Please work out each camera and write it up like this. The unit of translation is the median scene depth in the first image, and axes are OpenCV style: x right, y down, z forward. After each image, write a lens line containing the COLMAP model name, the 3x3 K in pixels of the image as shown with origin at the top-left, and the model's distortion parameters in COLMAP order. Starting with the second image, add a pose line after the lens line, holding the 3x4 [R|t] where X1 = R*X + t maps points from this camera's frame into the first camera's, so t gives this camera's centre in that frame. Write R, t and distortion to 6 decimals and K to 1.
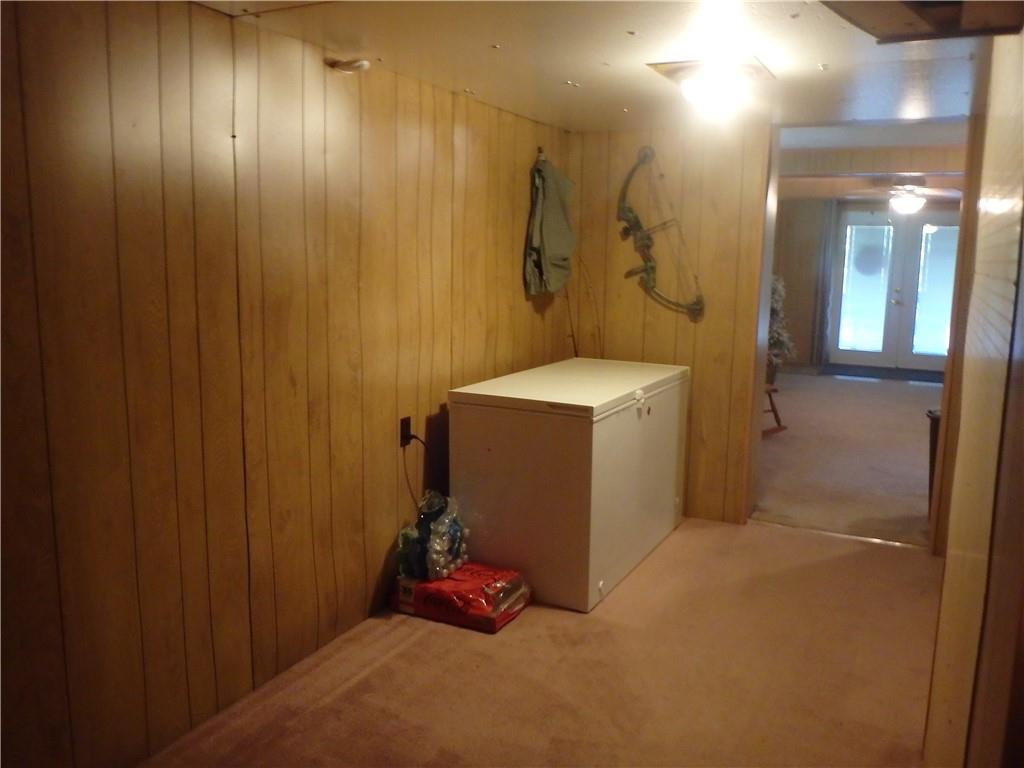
lens RADIAL K [[825.9, 0, 512.0], [0, 825.9, 384.0], [0, 0, 1]] dist [-0.040515, -0.003369]
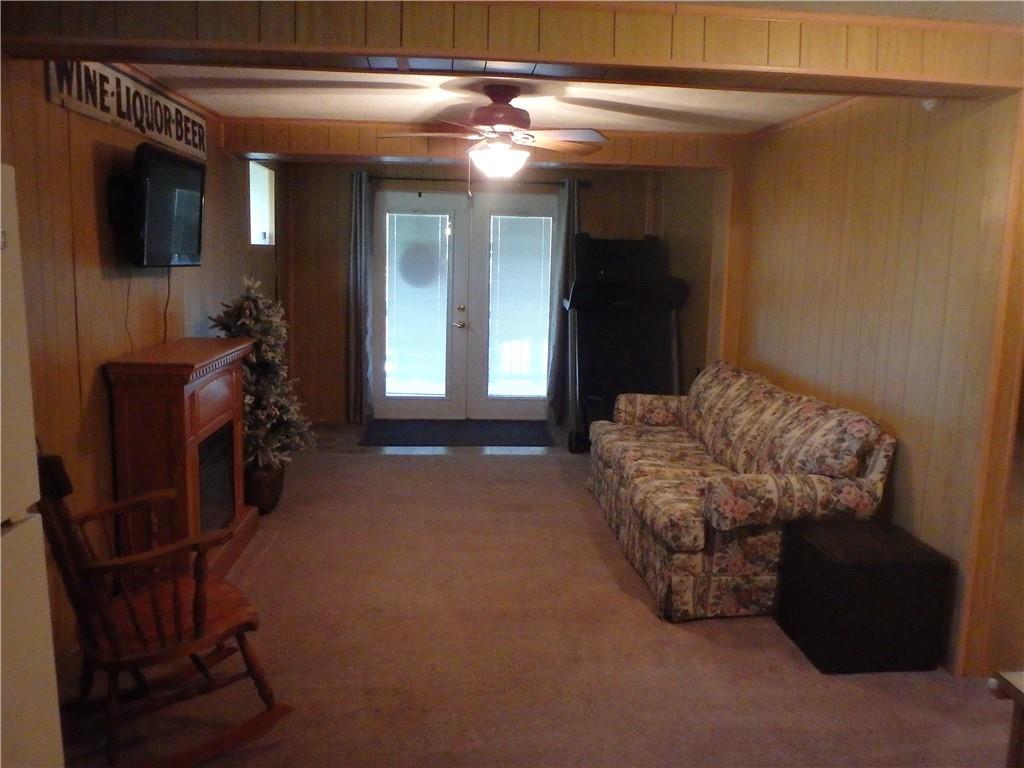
lens RADIAL K [[825.9, 0, 512.0], [0, 825.9, 384.0], [0, 0, 1]] dist [-0.040515, -0.003369]
pose [[0.856034, -0.072239, 0.511847, 0.148047], [0.072370, 0.997183, 0.019703, -0.061552], [-0.511829, 0.020176, 0.858851, 0.383352]]
